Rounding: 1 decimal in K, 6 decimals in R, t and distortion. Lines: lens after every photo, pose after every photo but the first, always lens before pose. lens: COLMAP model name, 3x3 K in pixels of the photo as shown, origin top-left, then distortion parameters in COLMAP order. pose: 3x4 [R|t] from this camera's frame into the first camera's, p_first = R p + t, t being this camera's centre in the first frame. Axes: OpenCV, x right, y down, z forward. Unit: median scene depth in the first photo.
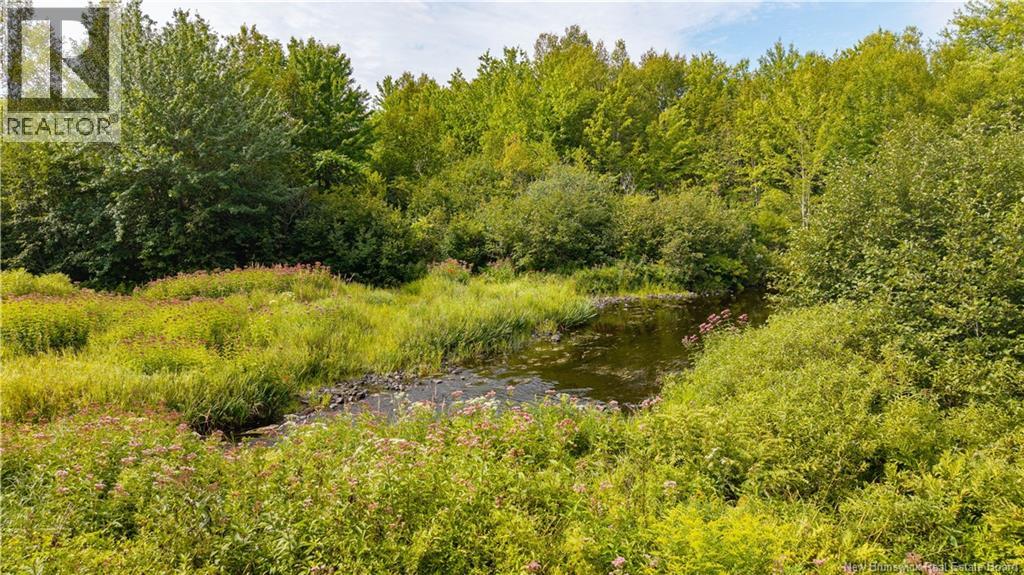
lens RADIAL K [[697.0, 0, 512.0], [0, 697.0, 287.5], [0, 0, 1]] dist [0.045498, -0.111673]
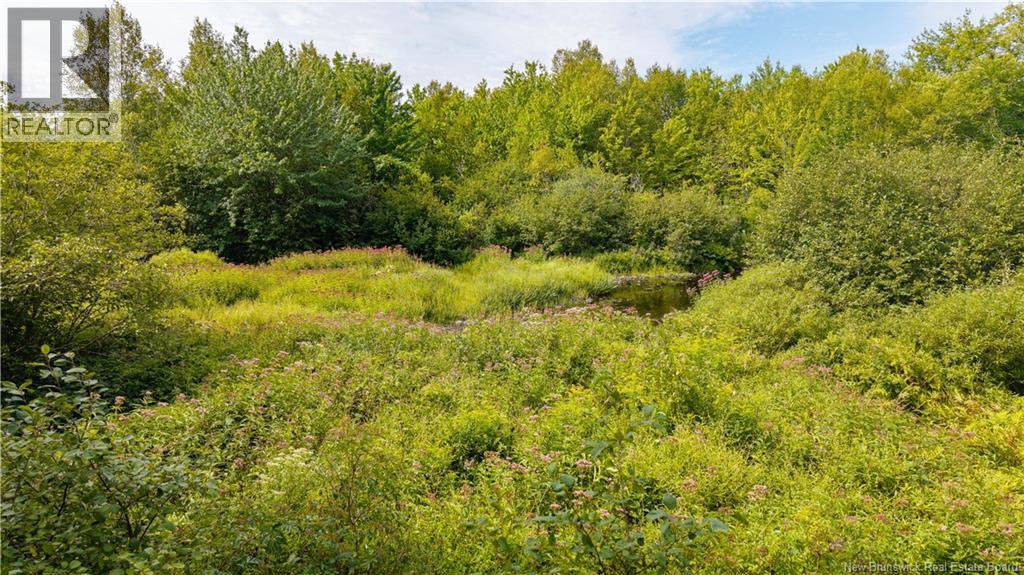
lens RADIAL K [[697.0, 0, 512.0], [0, 697.0, 287.5], [0, 0, 1]] dist [0.045498, -0.111673]
pose [[0.999992, 0.002743, 0.002958, -0.049869], [-0.002755, 0.999987, 0.004226, 0.023501], [-0.002946, -0.004234, 0.999987, -0.183593]]
